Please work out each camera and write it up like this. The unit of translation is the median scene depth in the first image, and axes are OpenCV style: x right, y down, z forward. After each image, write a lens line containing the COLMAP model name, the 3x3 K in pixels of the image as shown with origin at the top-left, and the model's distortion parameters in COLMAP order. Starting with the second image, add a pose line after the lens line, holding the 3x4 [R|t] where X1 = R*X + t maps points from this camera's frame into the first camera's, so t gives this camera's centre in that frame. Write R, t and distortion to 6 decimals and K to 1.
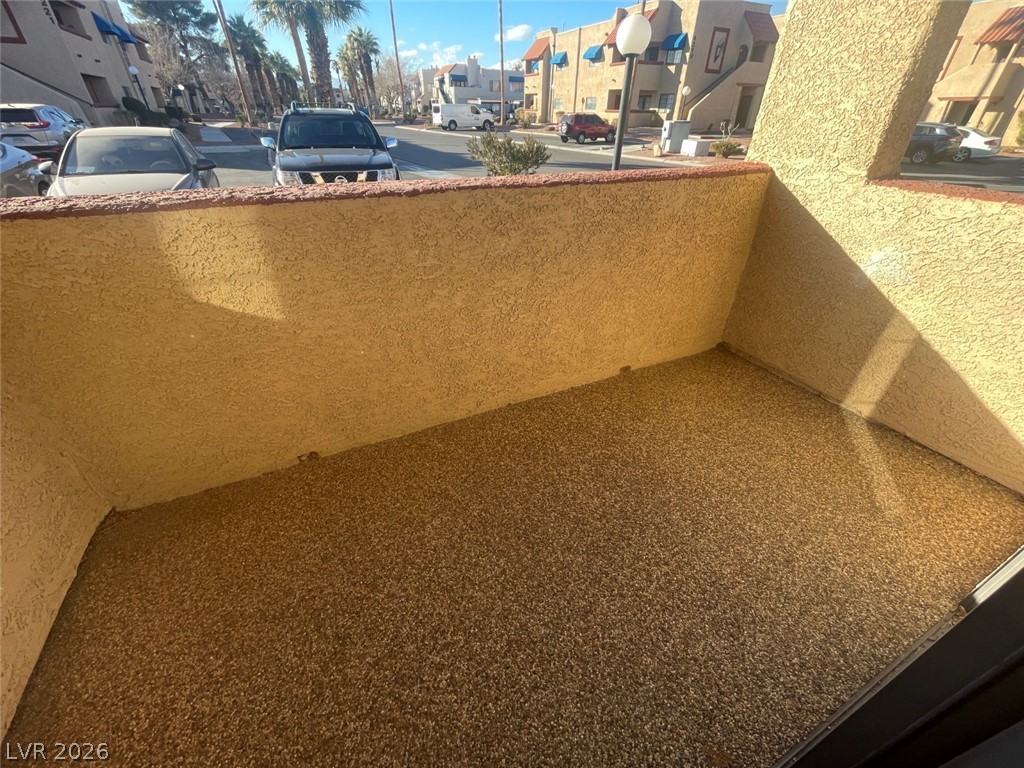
lens RADIAL K [[414.5, 0, 513.2], [0, 414.5, 380.9], [0, 0, 1]] dist [-0.003057, -0.000370]
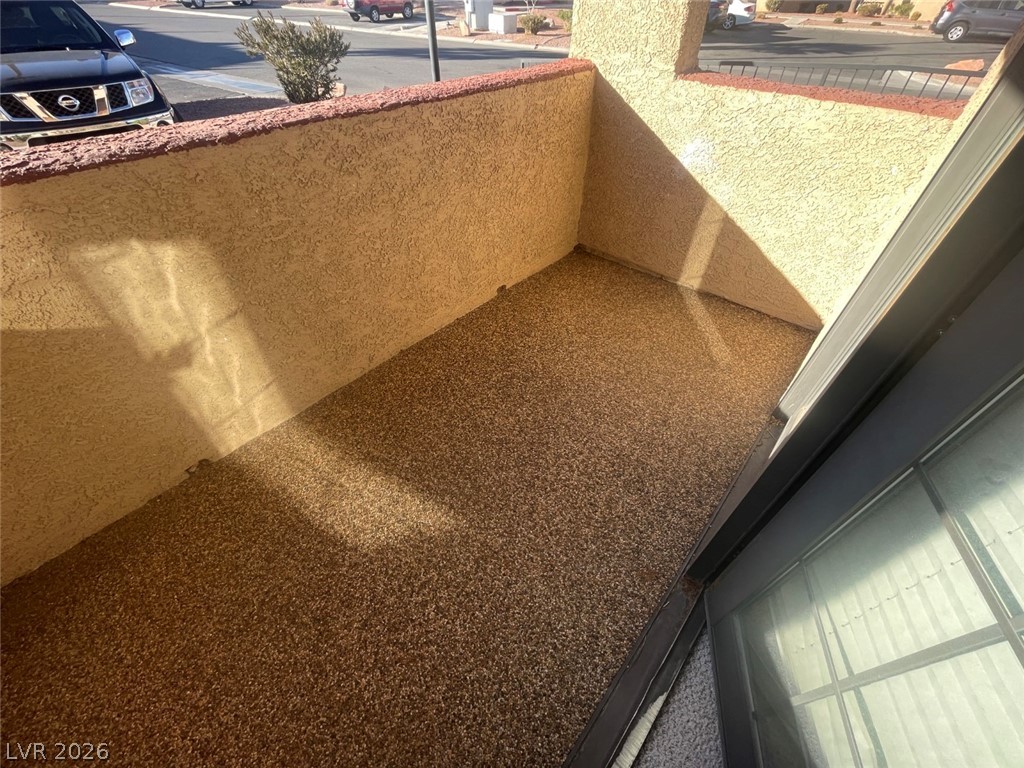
lens RADIAL K [[414.5, 0, 512.8], [0, 414.5, 381.1], [0, 0, 1]] dist [-0.003057, -0.000370]
pose [[0.925340, -0.267553, 0.268628, -0.061692], [0.209320, 0.951272, 0.226422, -0.054386], [-0.316118, -0.153288, 0.936254, -0.020538]]
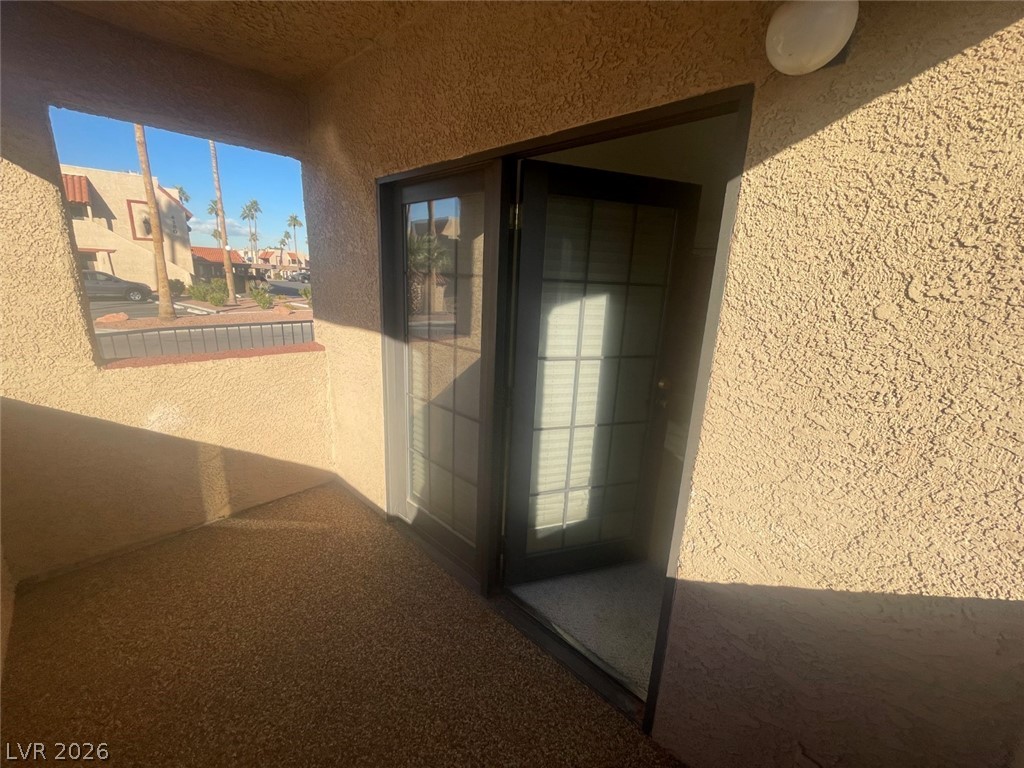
lens RADIAL K [[414.5, 0, 510.4], [0, 414.5, 380.4], [0, 0, 1]] dist [-0.003057, -0.000370]
pose [[-0.341518, -0.246704, 0.906919, -0.594752], [0.477944, 0.785274, 0.393592, -0.392668], [-0.809281, 0.567875, -0.150274, 0.302702]]
